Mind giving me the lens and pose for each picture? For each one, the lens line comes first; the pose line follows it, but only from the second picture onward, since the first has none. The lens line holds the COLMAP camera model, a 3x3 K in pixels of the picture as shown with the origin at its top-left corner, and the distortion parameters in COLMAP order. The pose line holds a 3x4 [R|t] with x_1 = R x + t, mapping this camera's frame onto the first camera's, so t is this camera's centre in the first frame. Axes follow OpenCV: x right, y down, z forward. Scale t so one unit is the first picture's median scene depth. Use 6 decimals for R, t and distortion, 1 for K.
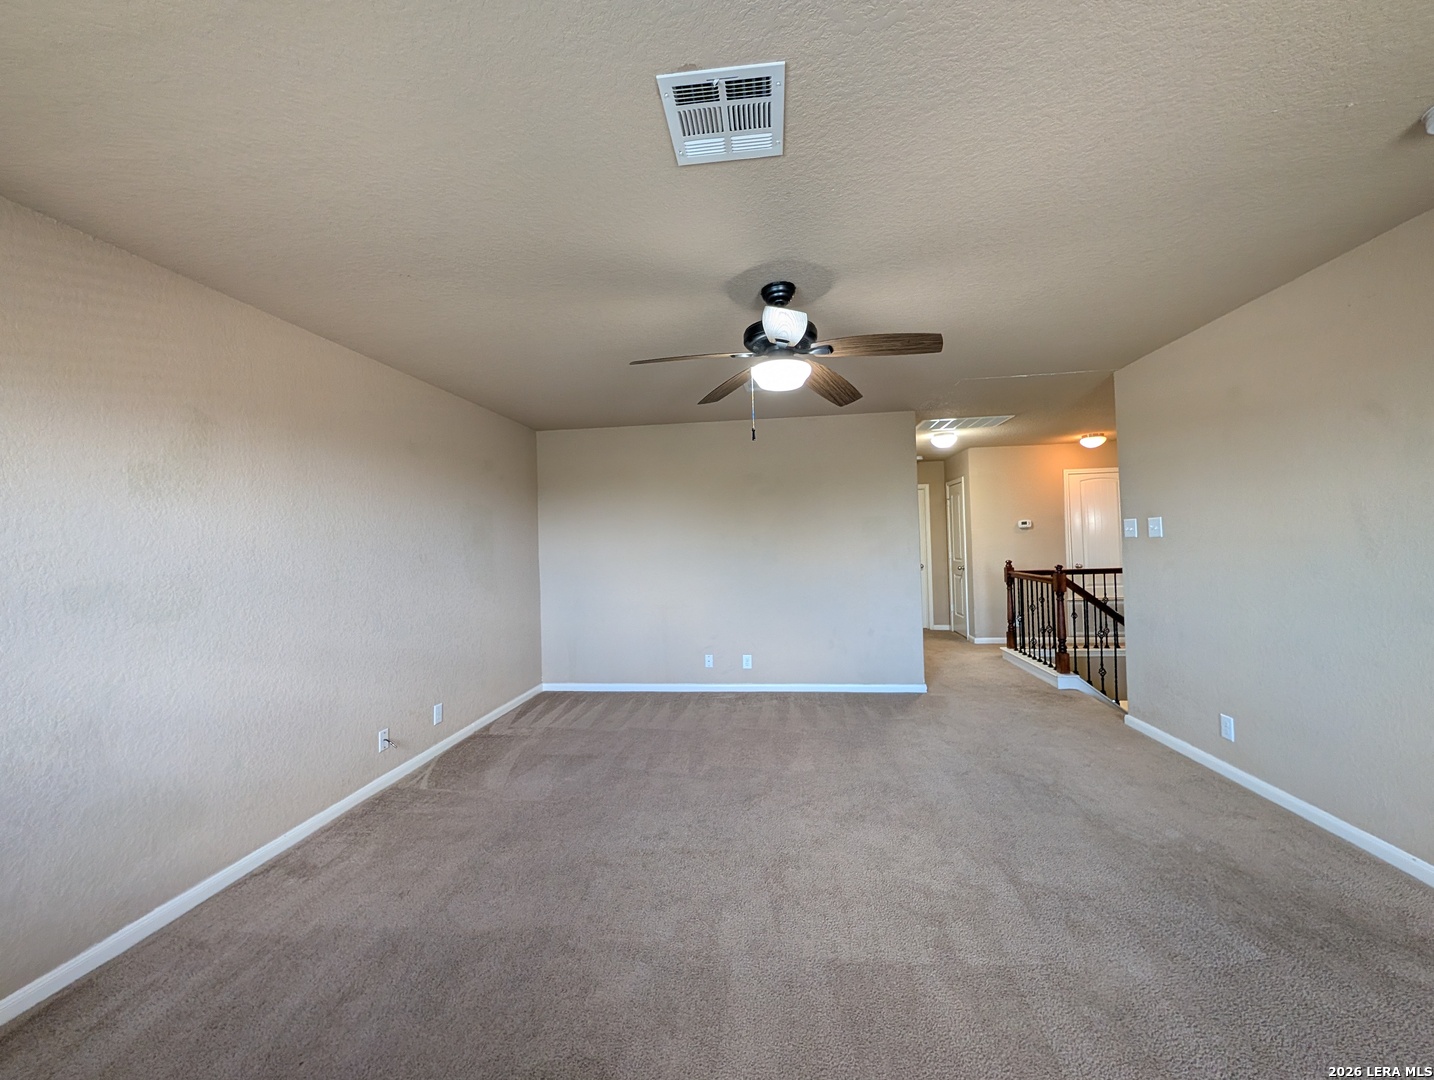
lens RADIAL K [[551.9, 0, 719.0], [0, 551.9, 538.2], [0, 0, 1]] dist [0.000992, 0.000027]
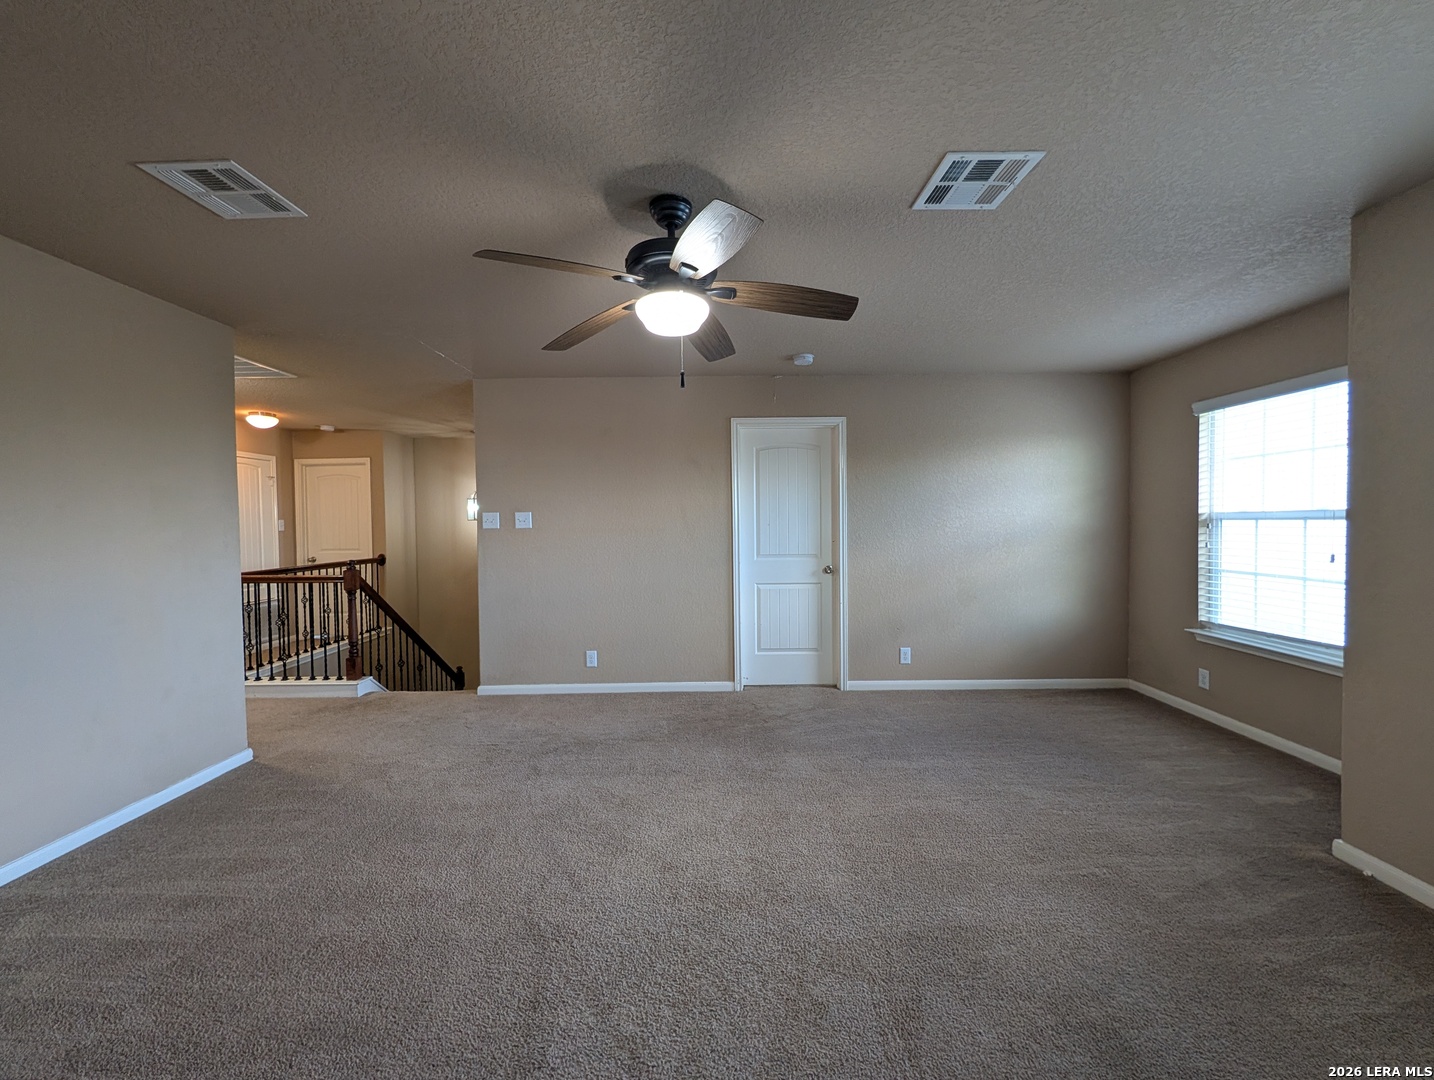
lens RADIAL K [[551.9, 0, 716.8], [0, 551.9, 536.1], [0, 0, 1]] dist [0.000992, 0.000027]
pose [[-0.123261, 0.005784, 0.992357, -0.410624], [0.004760, 0.999975, -0.005237, 0.020141], [-0.992363, 0.004078, -0.123285, 0.612108]]
